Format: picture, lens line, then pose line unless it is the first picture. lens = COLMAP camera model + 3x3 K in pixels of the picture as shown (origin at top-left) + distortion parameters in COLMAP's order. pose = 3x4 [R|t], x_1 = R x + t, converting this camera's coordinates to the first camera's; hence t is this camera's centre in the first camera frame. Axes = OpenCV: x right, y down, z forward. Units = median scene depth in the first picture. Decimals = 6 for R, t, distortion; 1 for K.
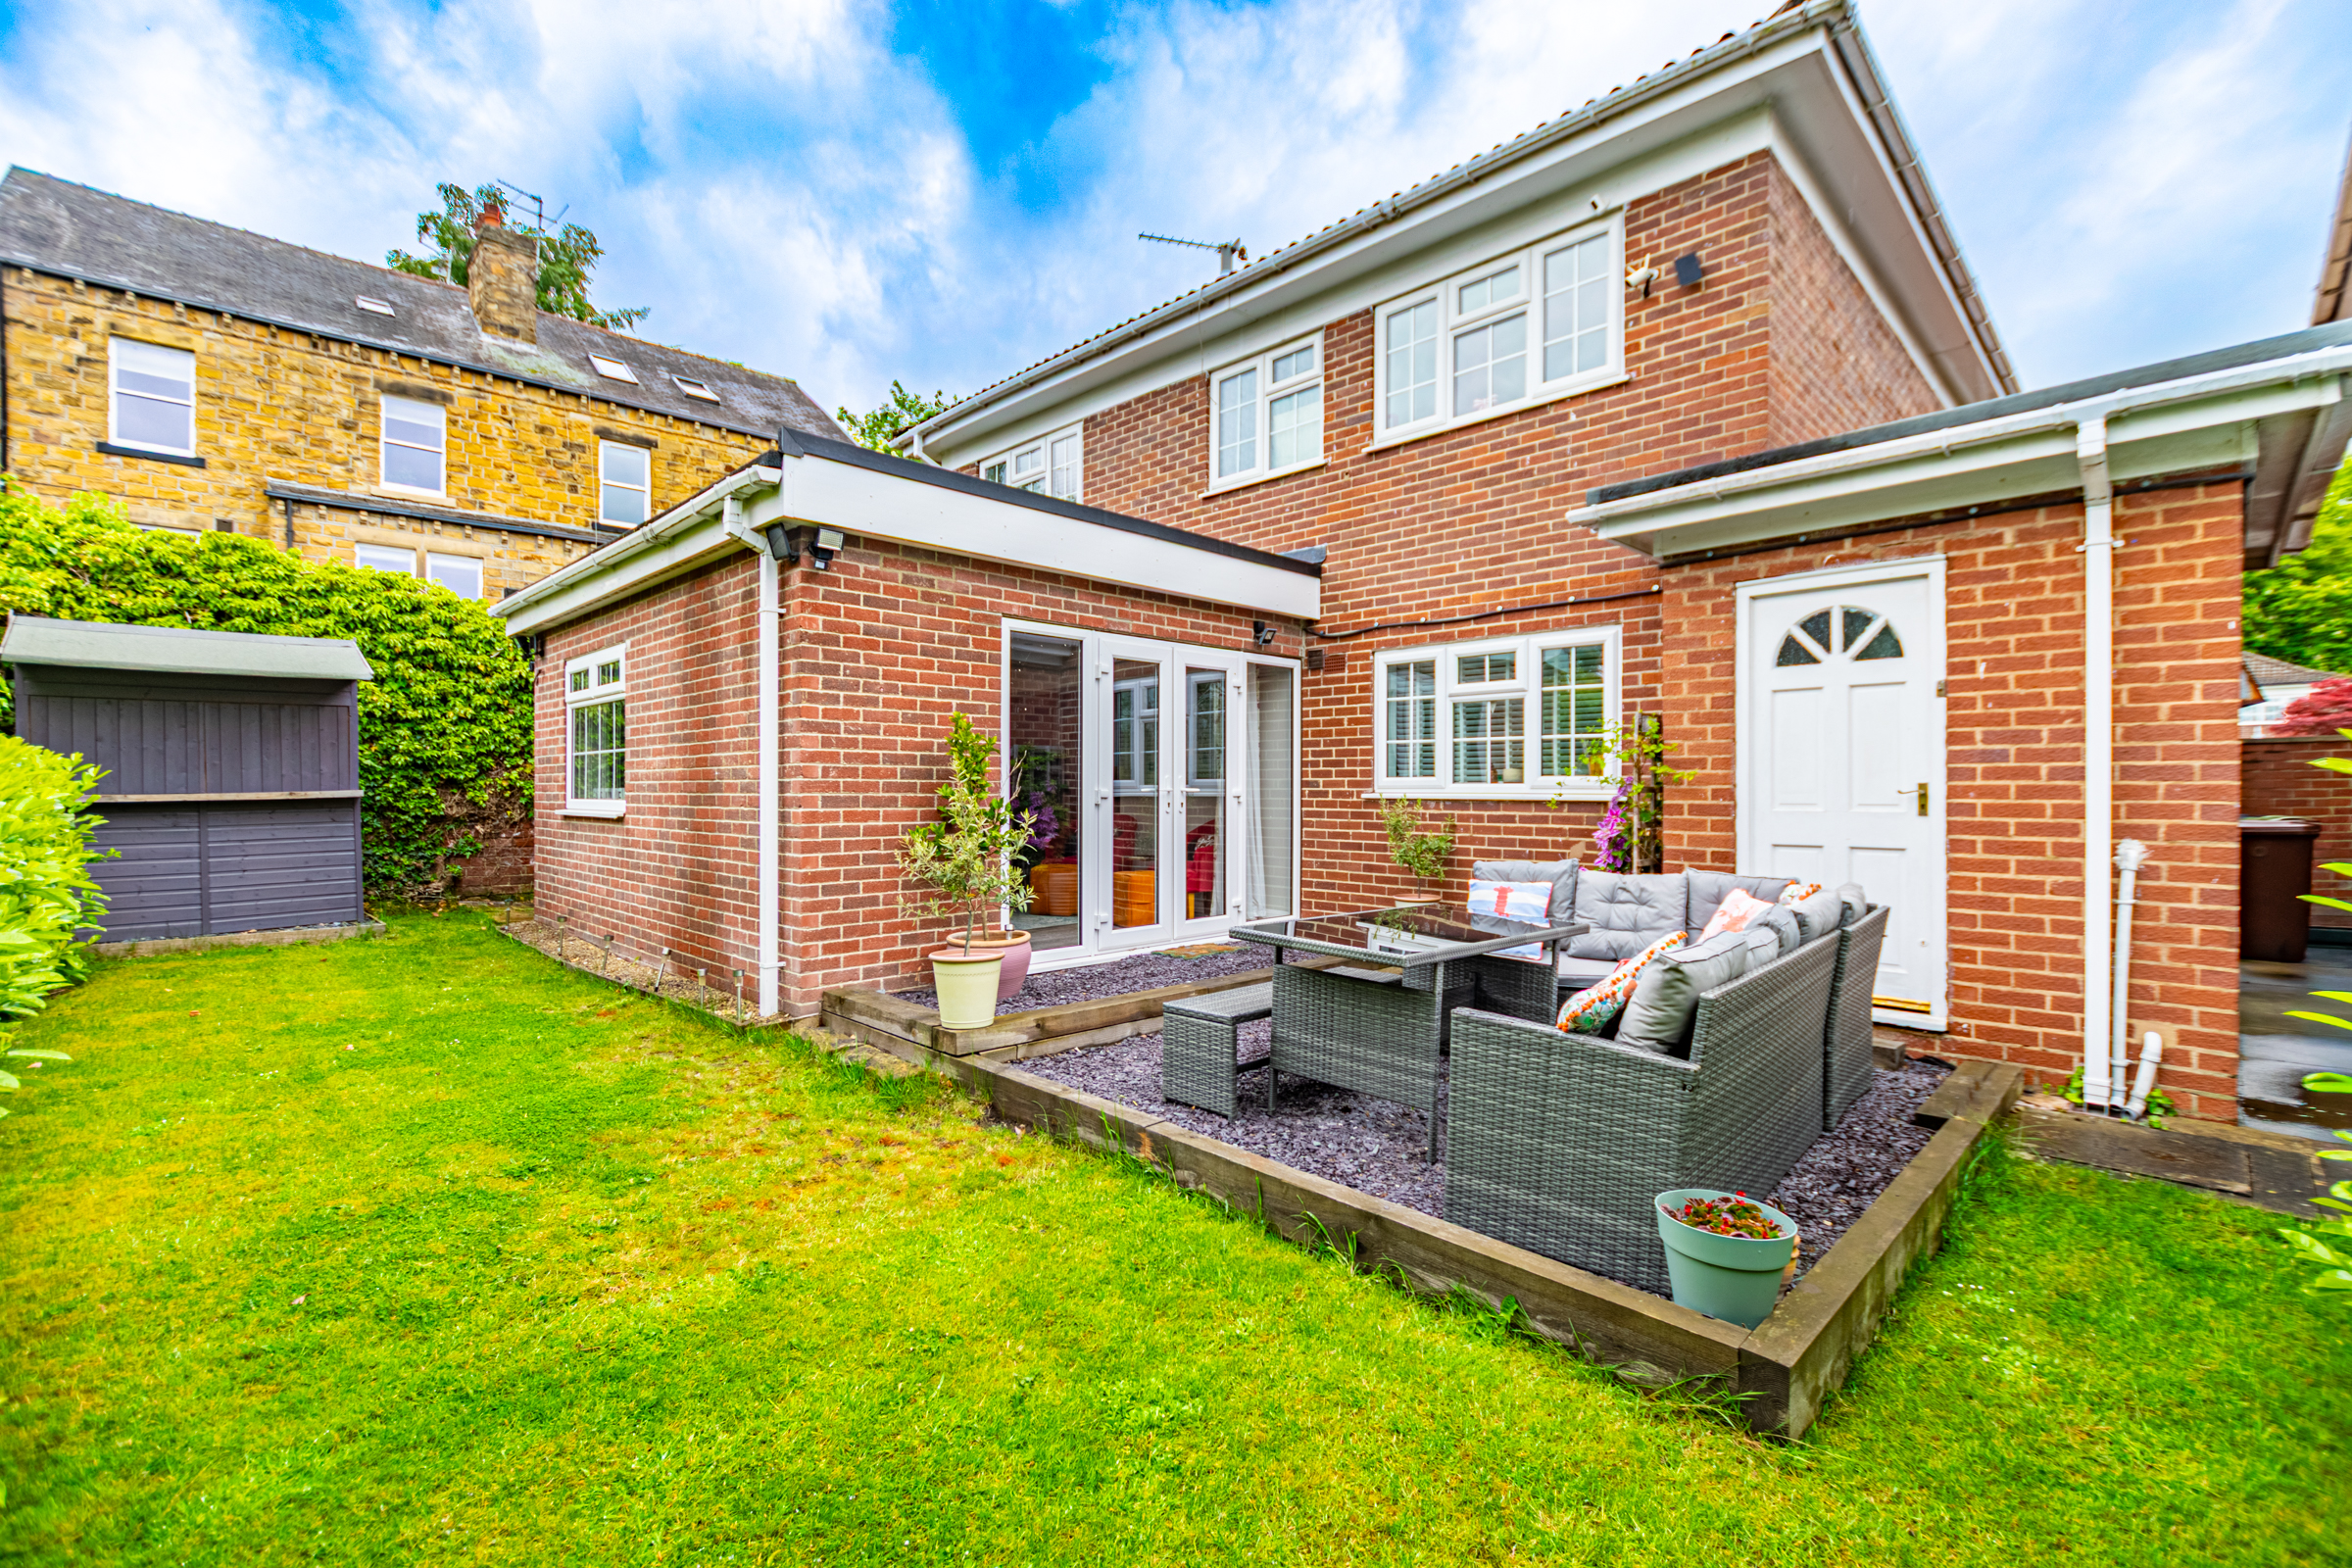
lens RADIAL K [[1016.5, 0, 1175.5], [0, 1016.5, 790.7], [0, 0, 1]] dist [0.010992, -0.002865]
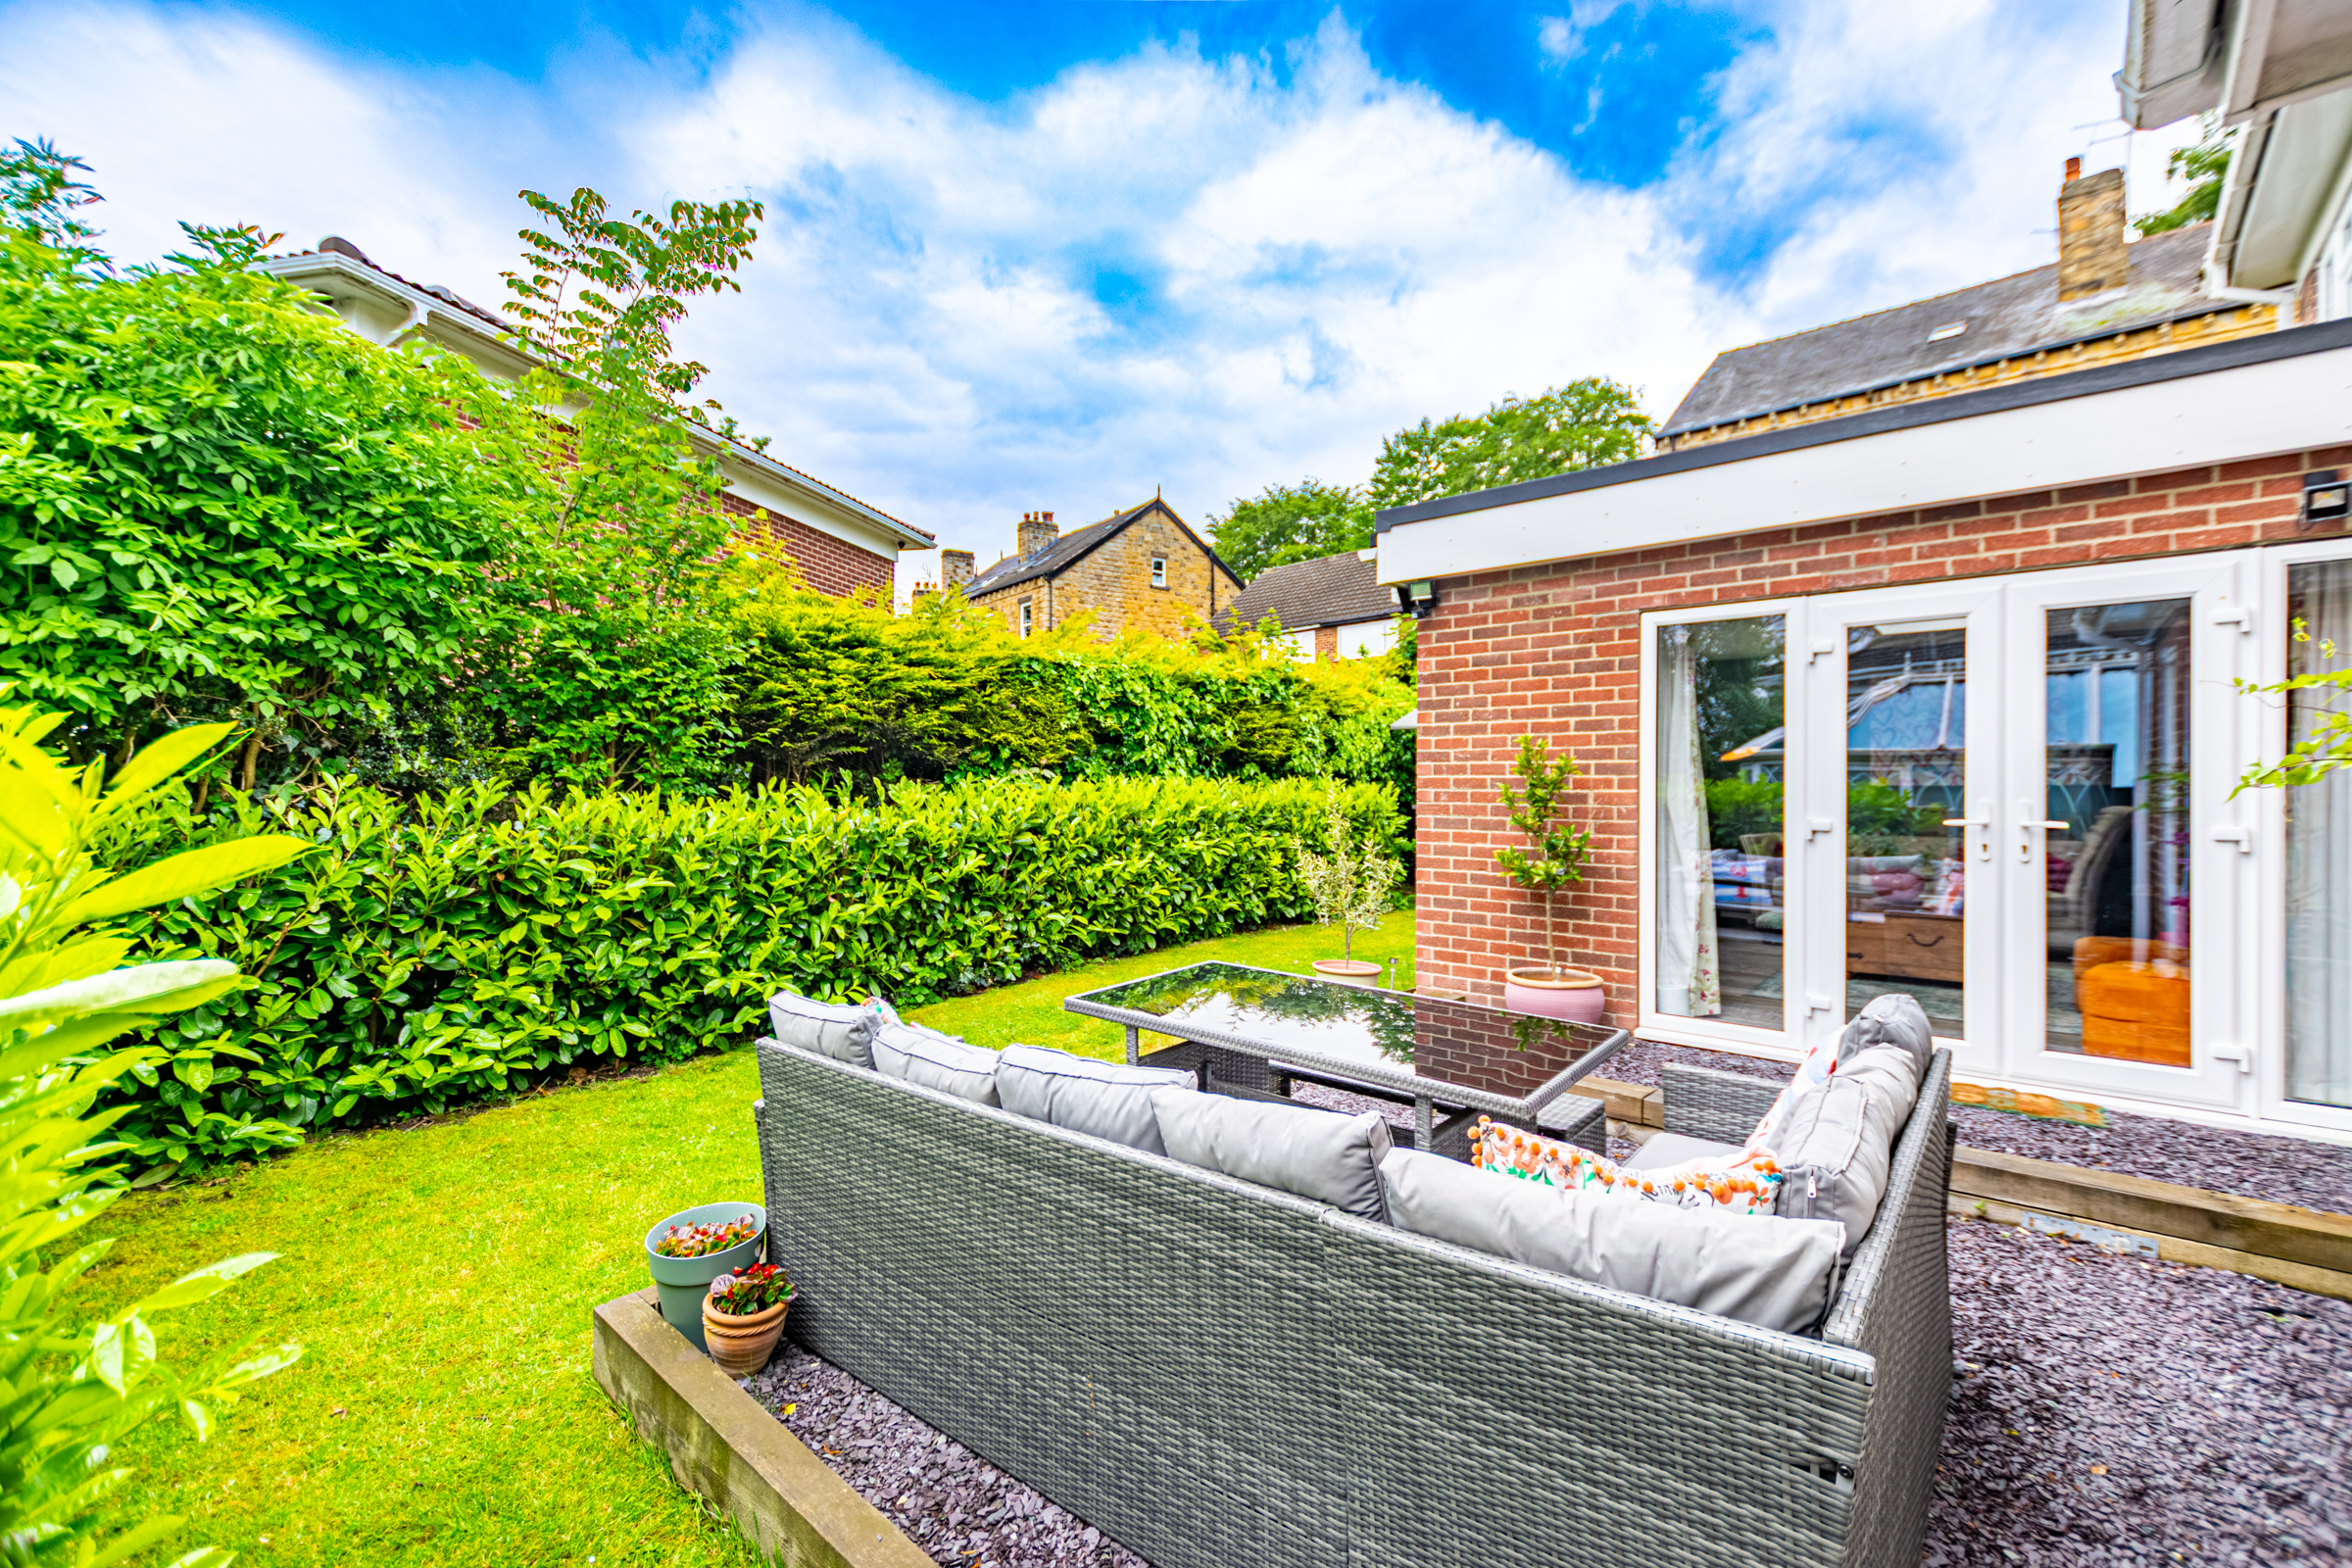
lens RADIAL K [[1016.5, 0, 1176.4], [0, 1016.5, 779.4], [0, 0, 1]] dist [0.010992, -0.002865]
pose [[0.072155, -0.012050, -0.997321, 0.515960], [-0.006997, 0.999896, -0.012587, -0.015026], [0.997369, 0.007886, 0.072063, 0.441397]]
